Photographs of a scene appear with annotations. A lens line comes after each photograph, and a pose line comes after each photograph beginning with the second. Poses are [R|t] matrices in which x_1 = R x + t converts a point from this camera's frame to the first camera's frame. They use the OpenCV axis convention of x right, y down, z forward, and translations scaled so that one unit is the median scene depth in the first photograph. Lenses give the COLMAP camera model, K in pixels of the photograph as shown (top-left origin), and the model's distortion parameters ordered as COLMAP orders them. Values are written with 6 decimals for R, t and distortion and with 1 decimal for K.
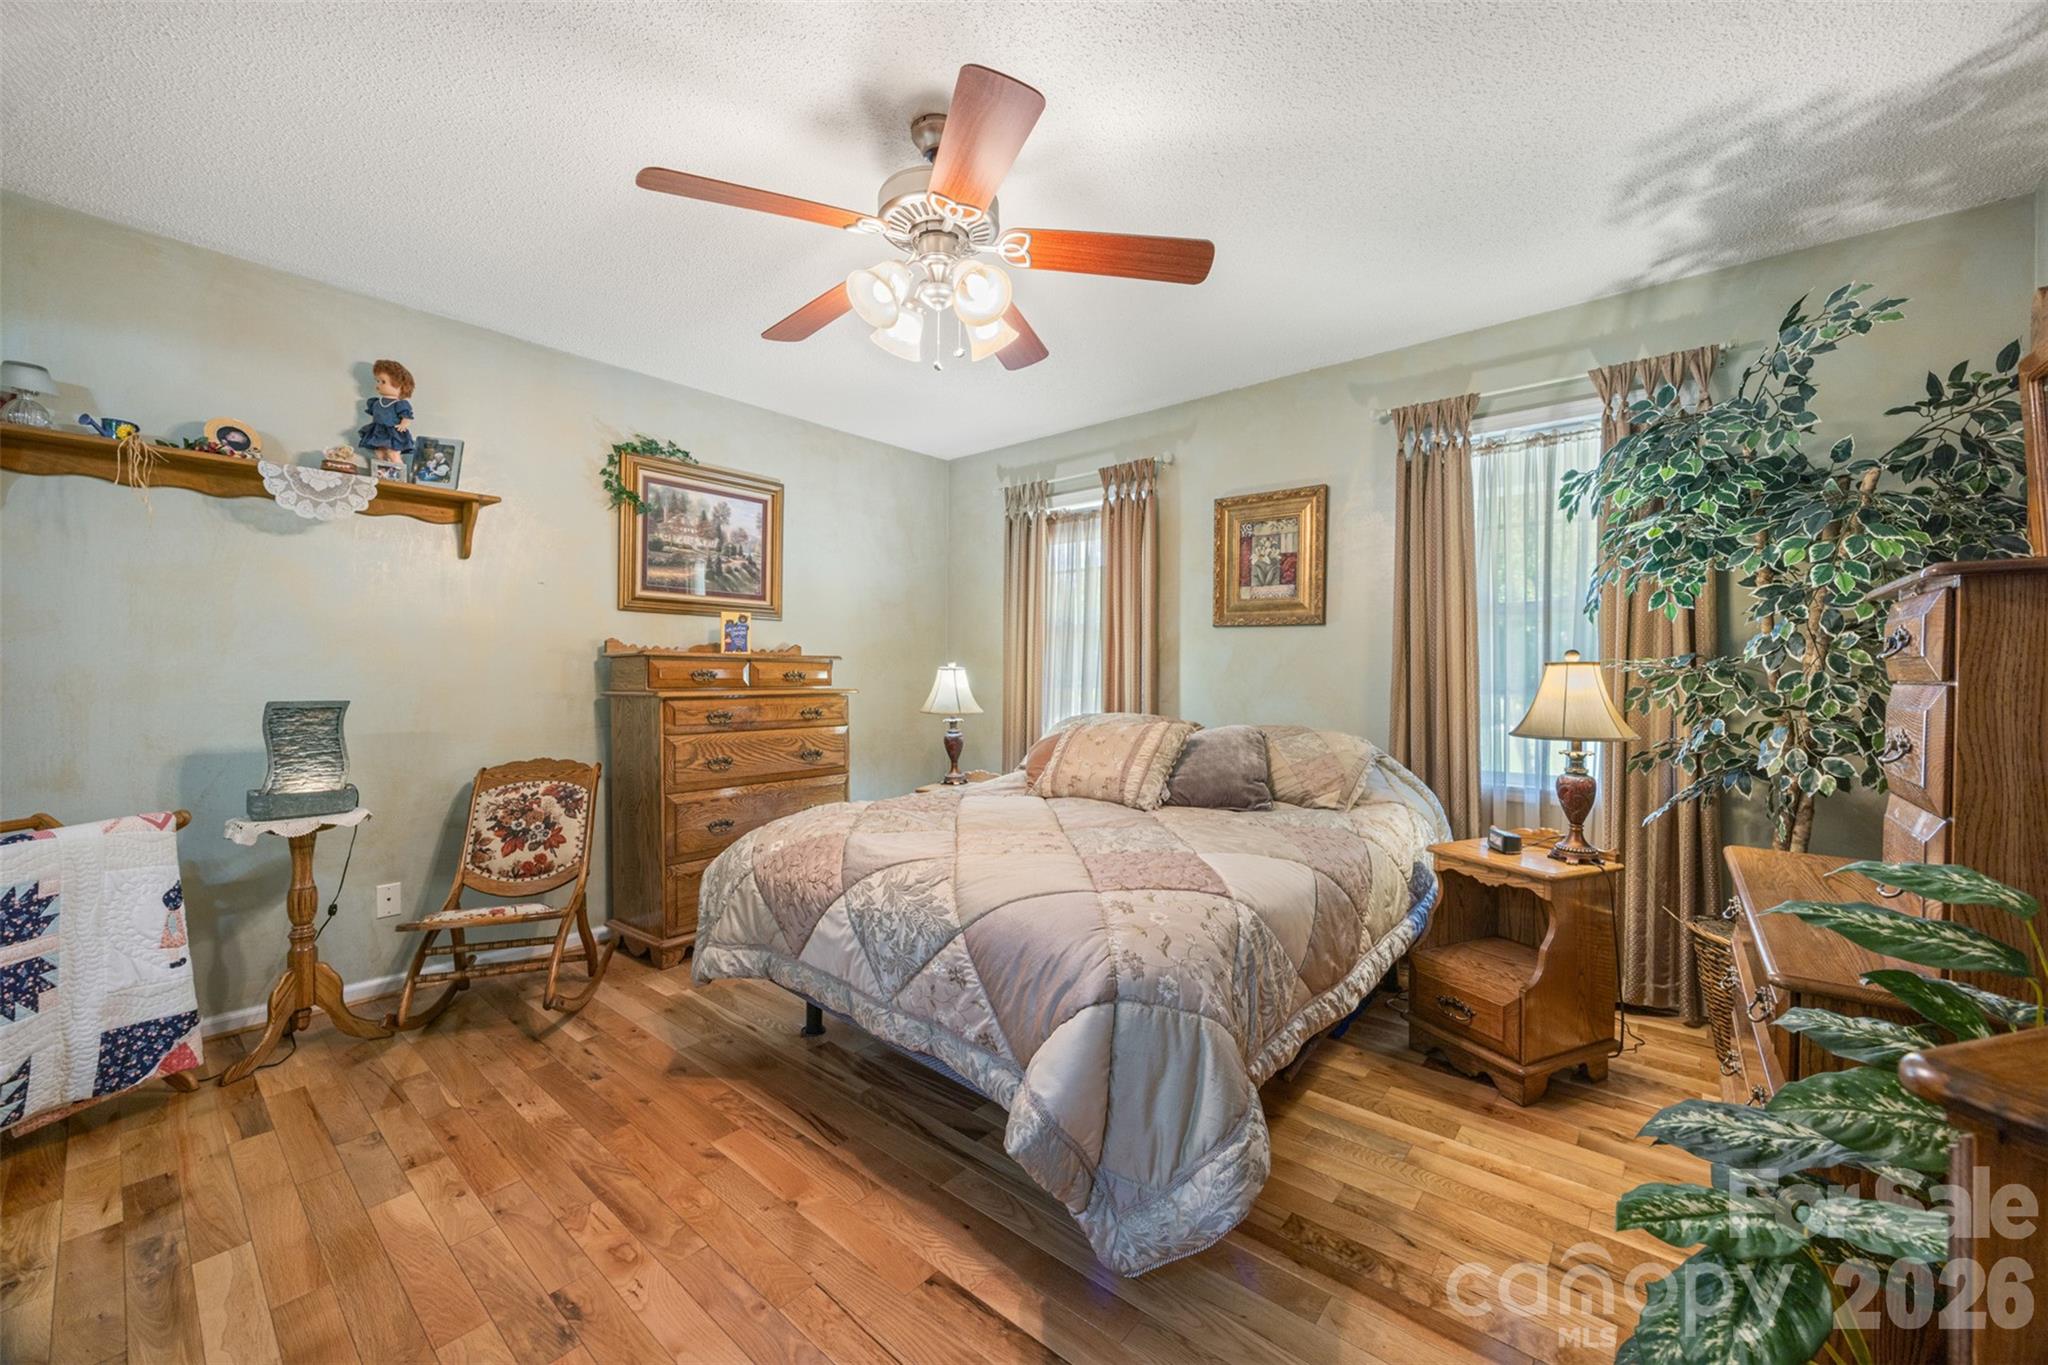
lens RADIAL K [[794.4, 0, 1024.3], [0, 794.4, 673.7], [0, 0, 1]] dist [-0.002377, 0.000237]
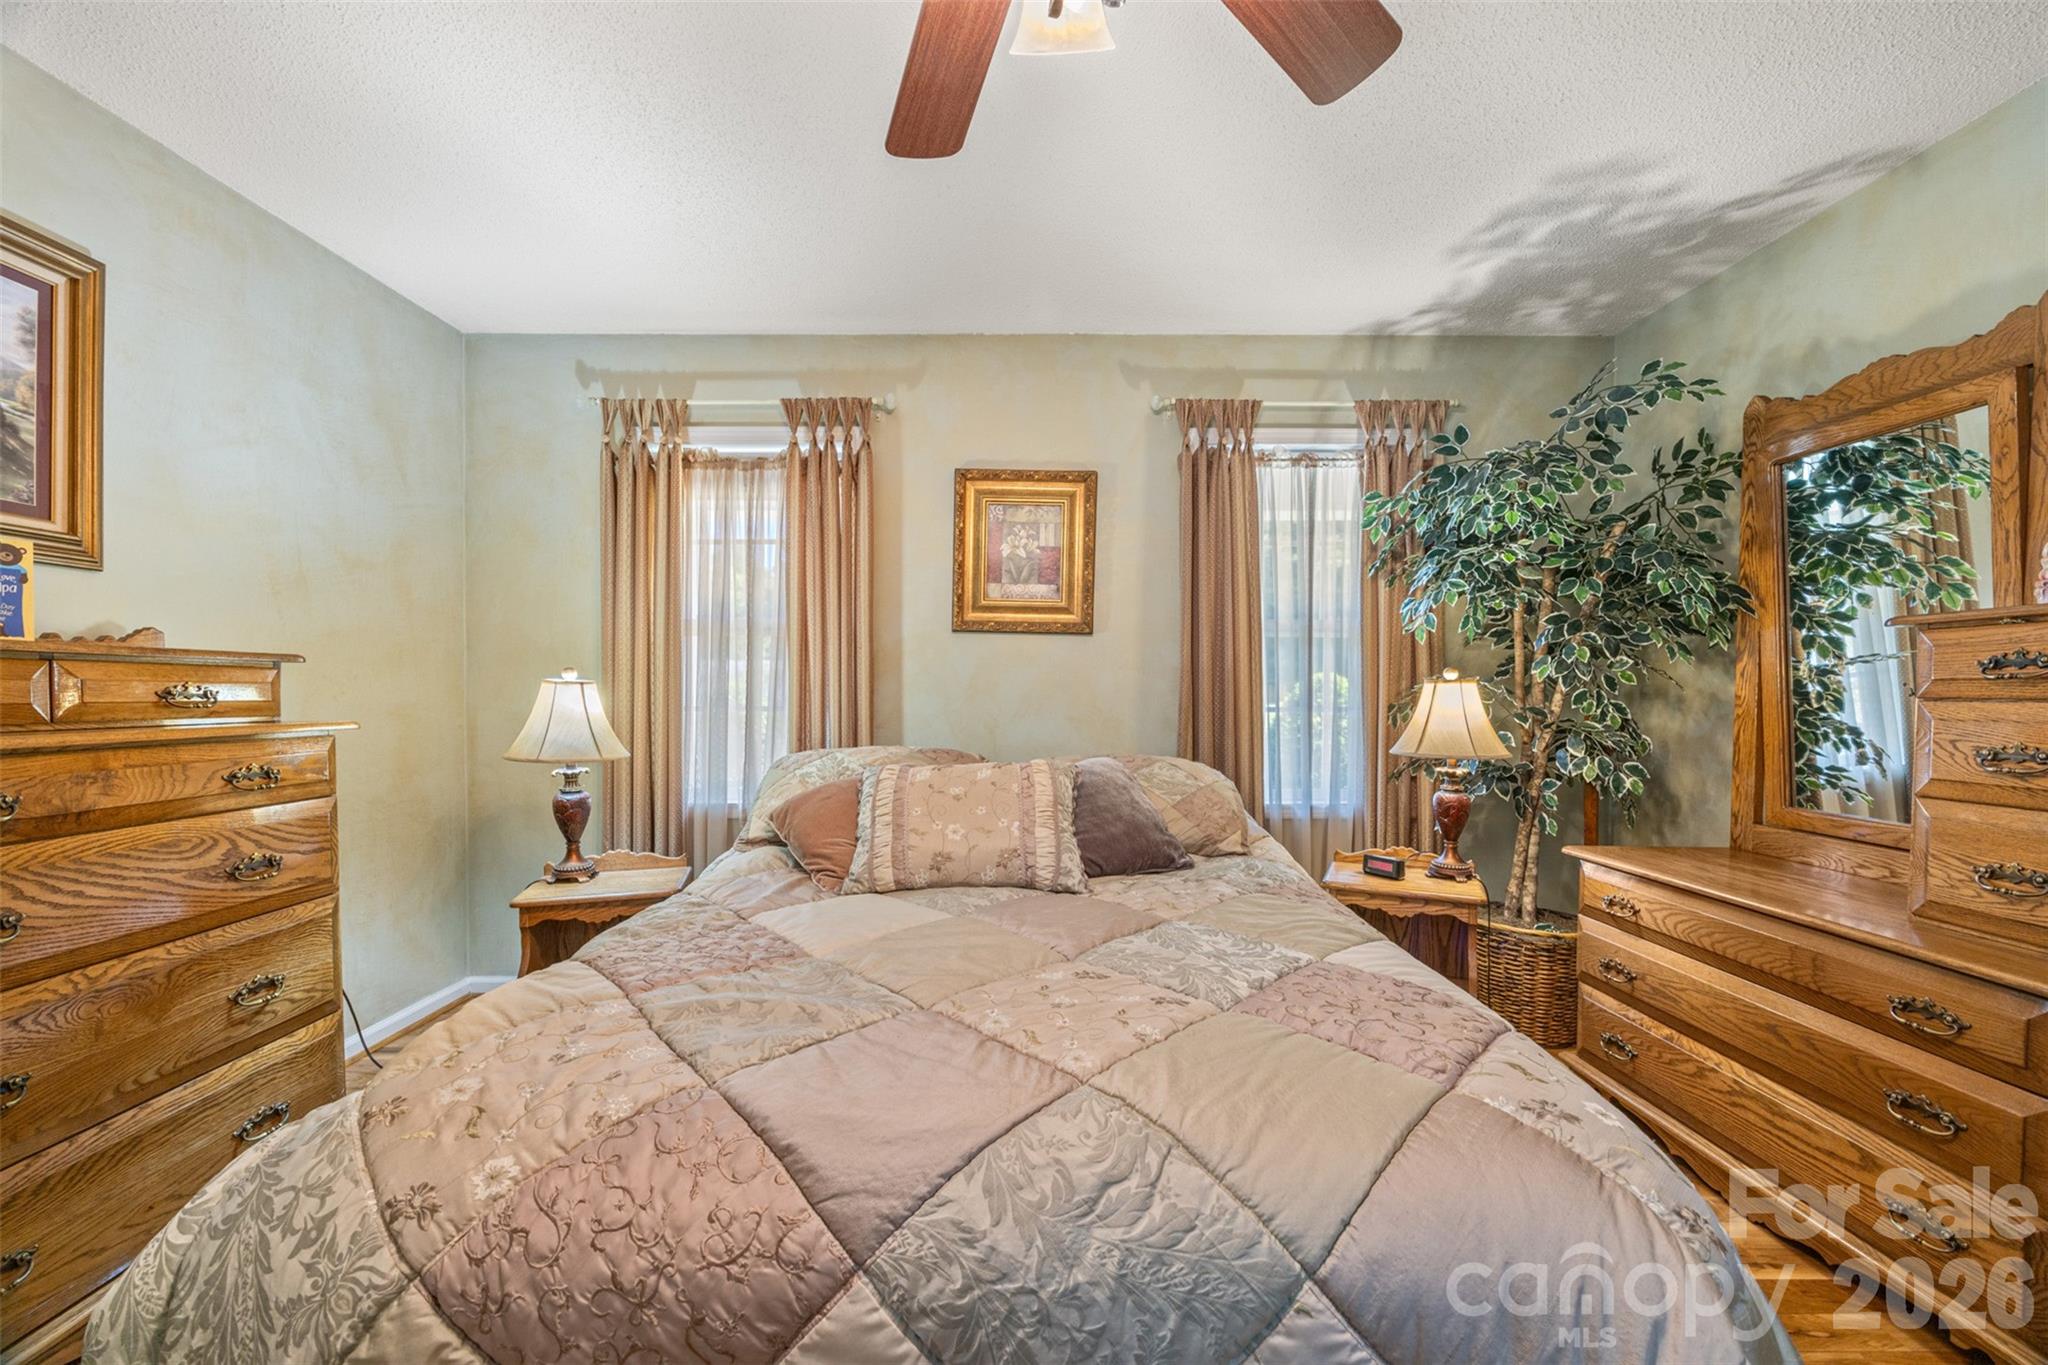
lens RADIAL K [[794.4, 0, 1021.2], [0, 794.4, 702.4], [0, 0, 1]] dist [-0.002377, 0.000237]
pose [[0.759166, -0.009728, 0.650824, -0.234084], [-0.000269, 0.999884, 0.015259, -0.000494], [-0.650897, -0.011759, 0.759075, 0.375539]]
